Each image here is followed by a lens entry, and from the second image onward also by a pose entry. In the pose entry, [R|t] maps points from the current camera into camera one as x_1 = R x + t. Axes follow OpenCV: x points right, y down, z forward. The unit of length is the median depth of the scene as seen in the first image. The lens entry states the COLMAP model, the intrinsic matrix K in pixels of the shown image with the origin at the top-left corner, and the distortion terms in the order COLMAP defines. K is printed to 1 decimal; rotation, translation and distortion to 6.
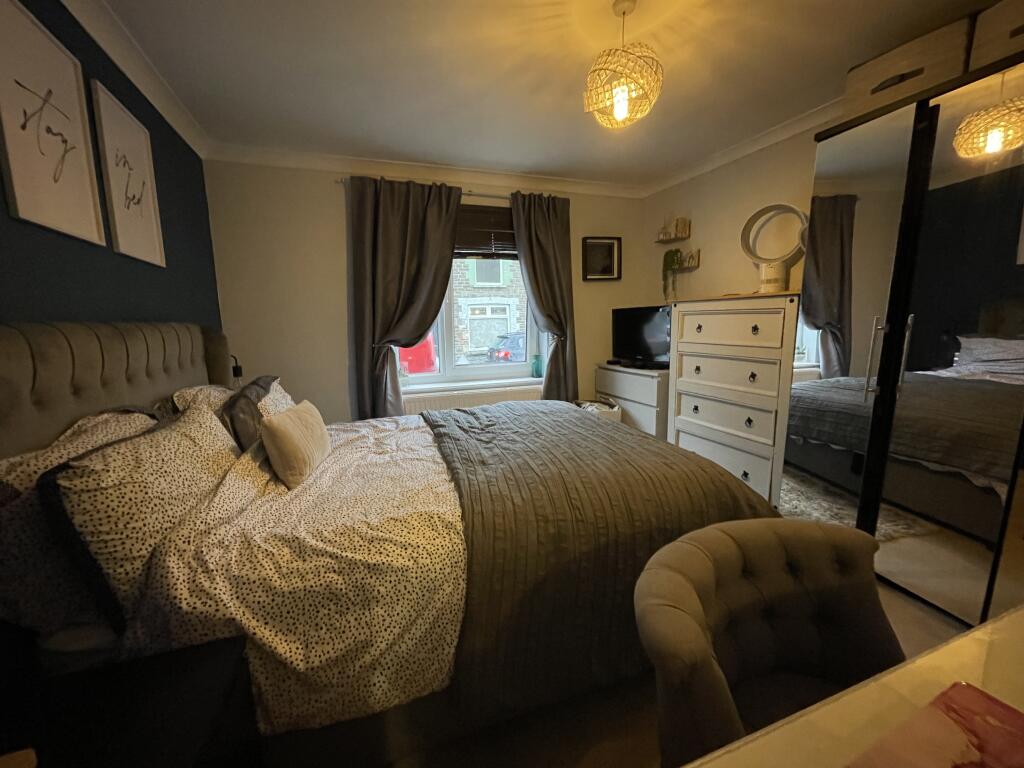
lens RADIAL K [[413.7, 0, 510.6], [0, 413.7, 387.0], [0, 0, 1]] dist [0.001435, -0.000001]
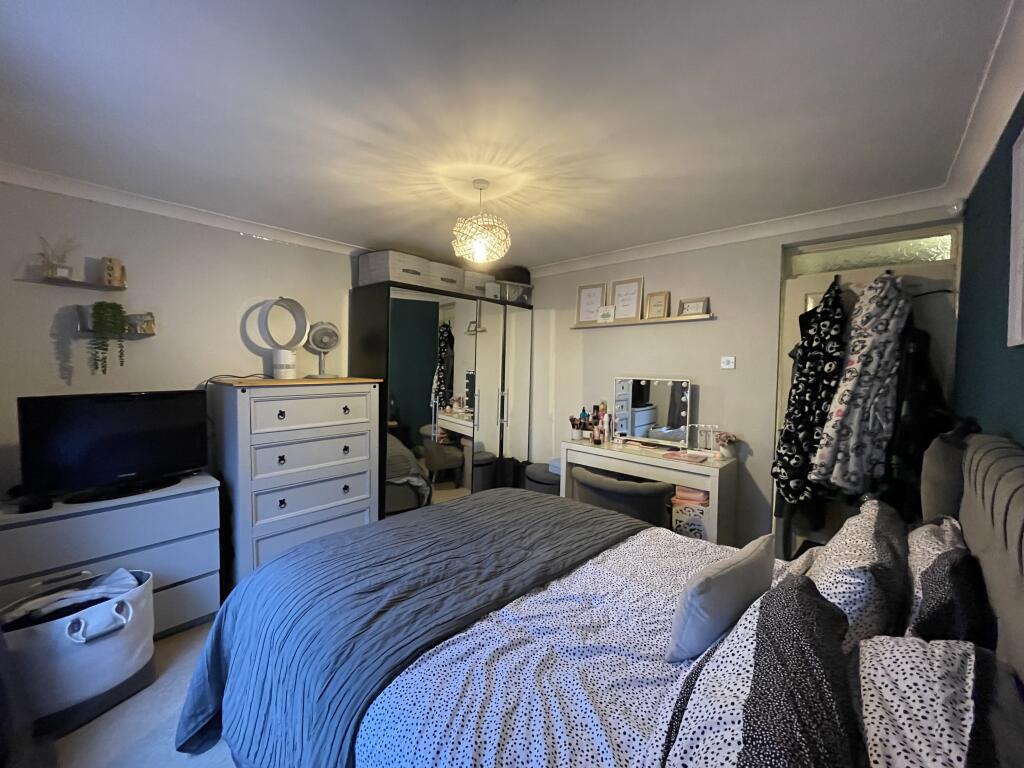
lens RADIAL K [[413.7, 0, 510.6], [0, 413.7, 387.0], [0, 0, 1]] dist [0.001435, -0.000001]
pose [[-0.462710, -0.041728, 0.885527, -0.553045], [0.133315, 0.984257, 0.116040, -0.227729], [-0.876428, 0.171747, -0.449862, 0.905862]]
